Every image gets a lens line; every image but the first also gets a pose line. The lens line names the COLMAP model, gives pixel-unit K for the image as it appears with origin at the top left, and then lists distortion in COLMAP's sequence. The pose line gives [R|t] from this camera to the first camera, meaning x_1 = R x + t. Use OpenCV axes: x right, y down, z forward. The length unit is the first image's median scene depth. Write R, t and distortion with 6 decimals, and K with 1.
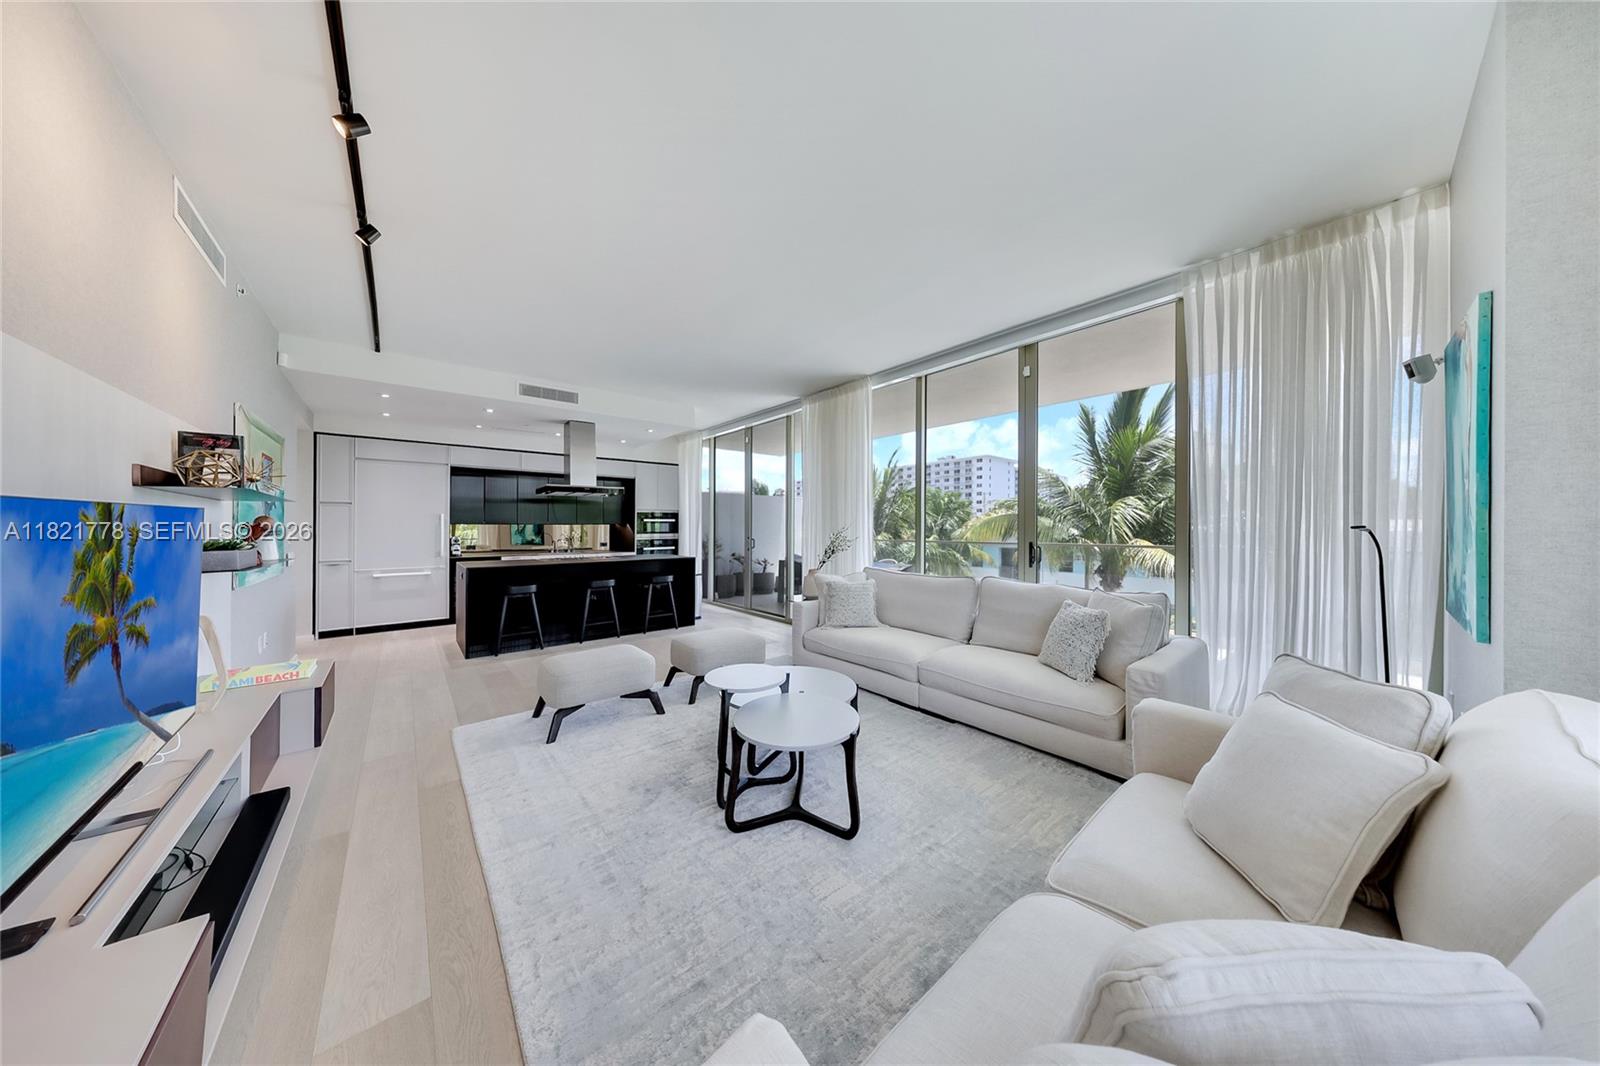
lens RADIAL K [[461.8, 0, 798.6], [0, 461.8, 525.7], [0, 0, 1]] dist [0.001816, -0.000004]
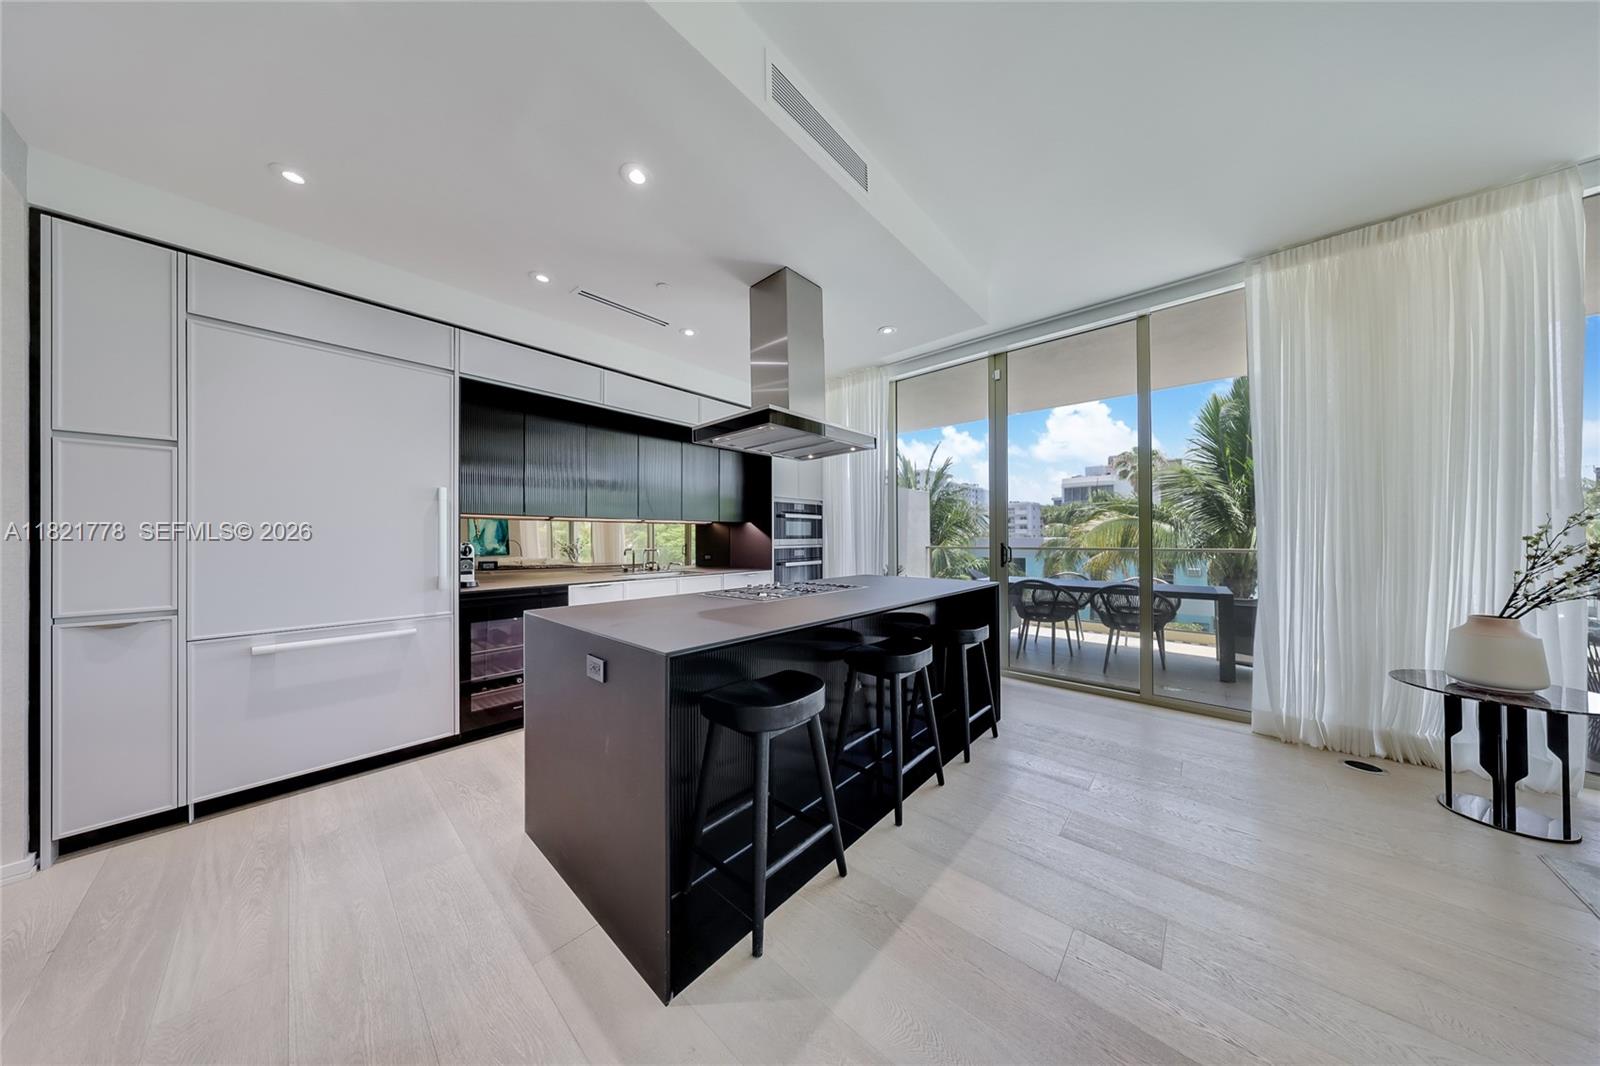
lens RADIAL K [[461.3, 0, 802.2], [0, 461.3, 541.6], [0, 0, 1]] dist [-0.001125, 0.000093]
pose [[0.991599, 0.002399, 0.129330, -0.375440], [-0.004331, 0.999883, 0.014658, 0.011830], [-0.129280, -0.015095, 0.991493, 0.409838]]
